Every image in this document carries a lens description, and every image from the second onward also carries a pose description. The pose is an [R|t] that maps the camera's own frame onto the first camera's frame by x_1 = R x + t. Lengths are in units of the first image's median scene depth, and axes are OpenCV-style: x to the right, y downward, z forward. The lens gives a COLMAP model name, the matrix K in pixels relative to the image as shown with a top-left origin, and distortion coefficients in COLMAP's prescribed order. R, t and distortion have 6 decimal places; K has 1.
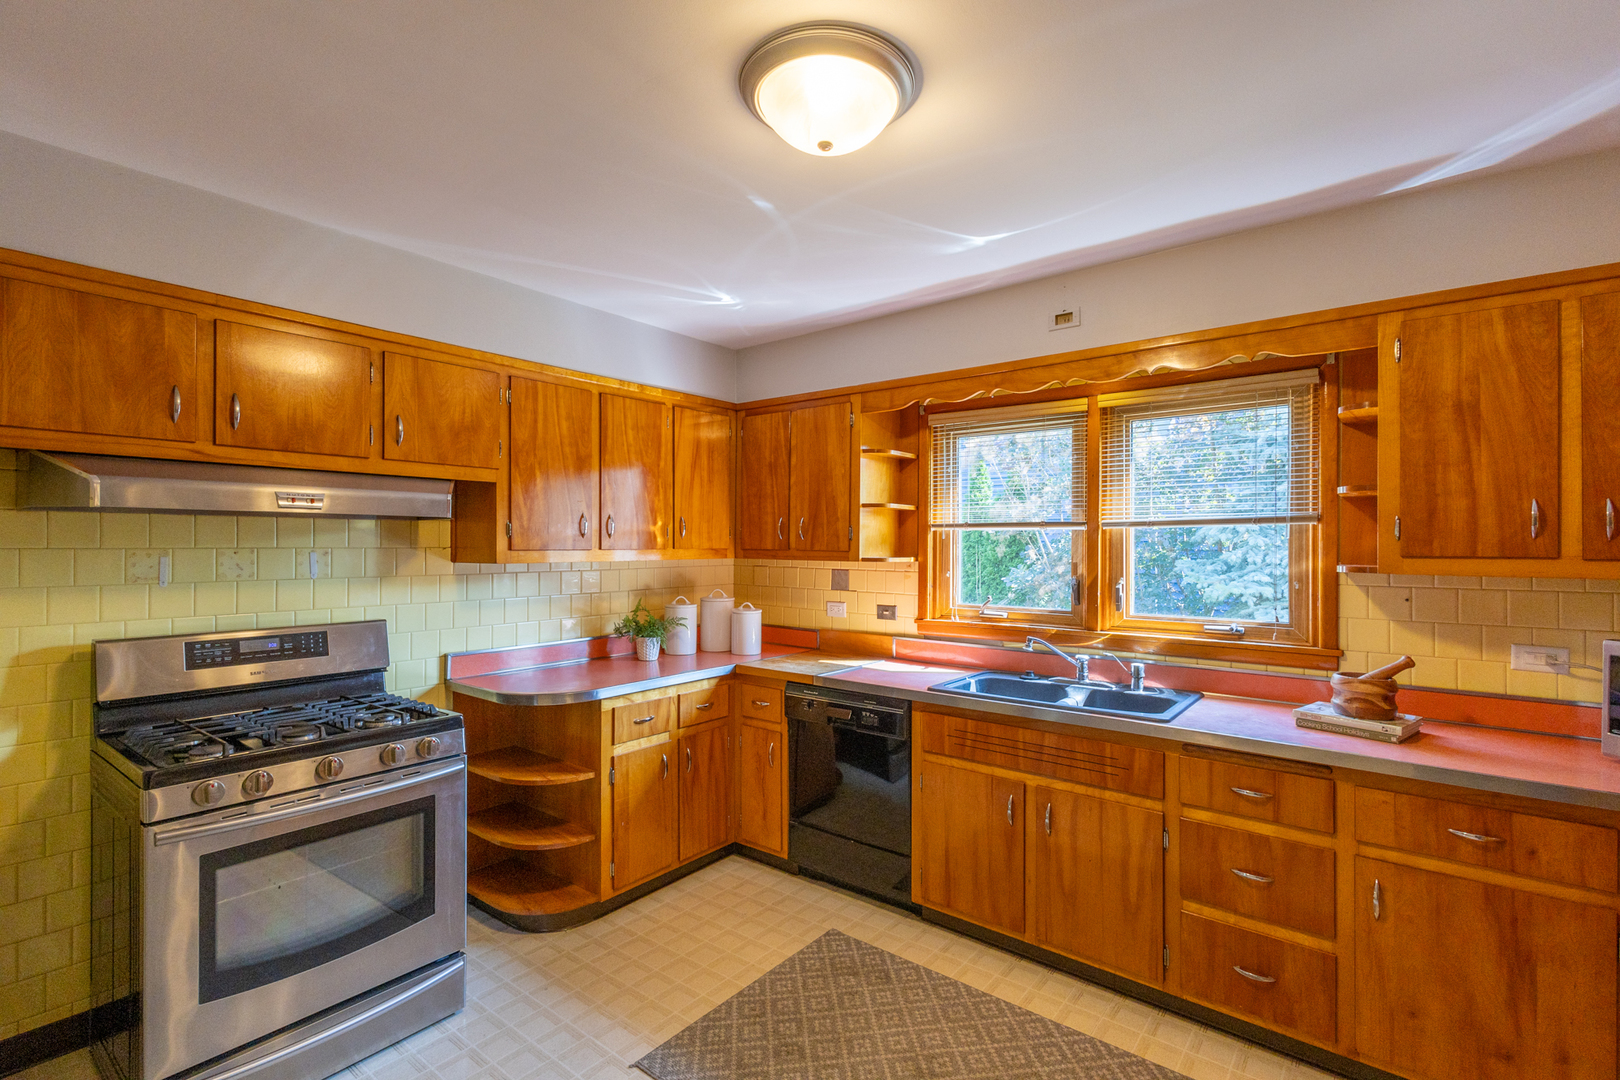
lens RADIAL K [[744.5, 0, 807.4], [0, 744.5, 539.2], [0, 0, 1]] dist [0.013851, -0.000262]
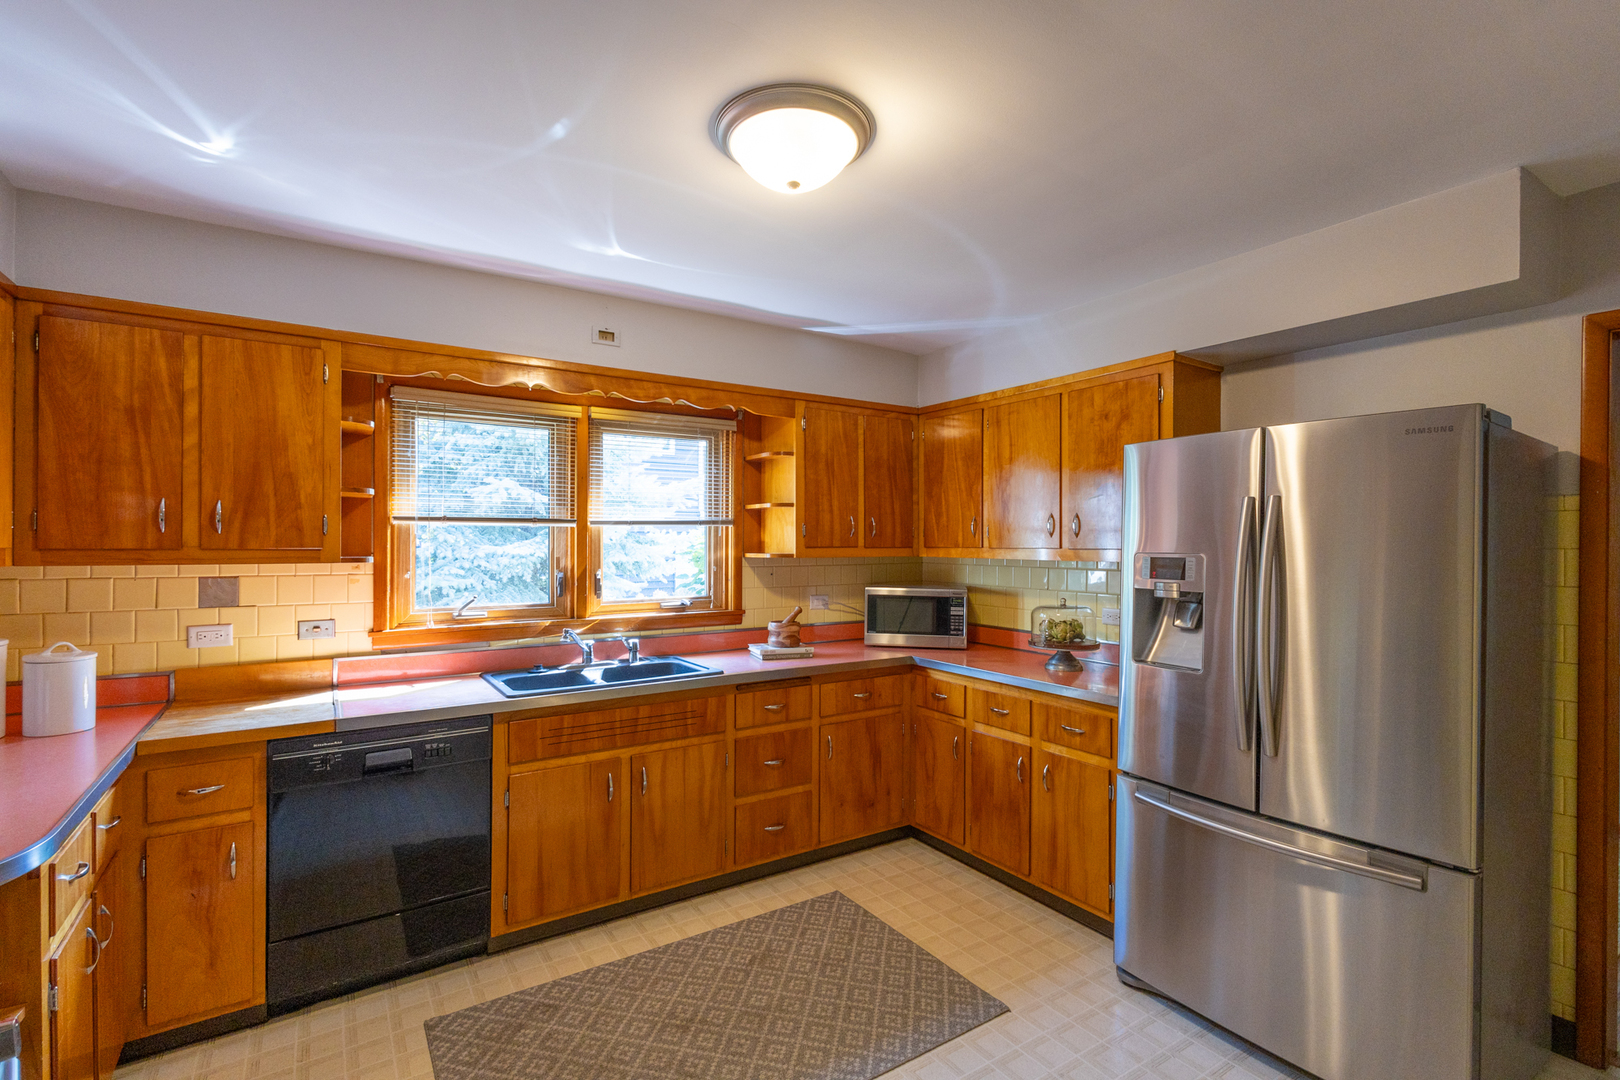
lens RADIAL K [[744.5, 0, 807.4], [0, 744.5, 539.2], [0, 0, 1]] dist [0.013851, -0.000262]
pose [[0.310602, 0.000935, 0.950540, -0.608616], [-0.005367, 0.999985, 0.000770, 0.003343], [-0.950525, -0.005341, 0.310602, 0.367475]]
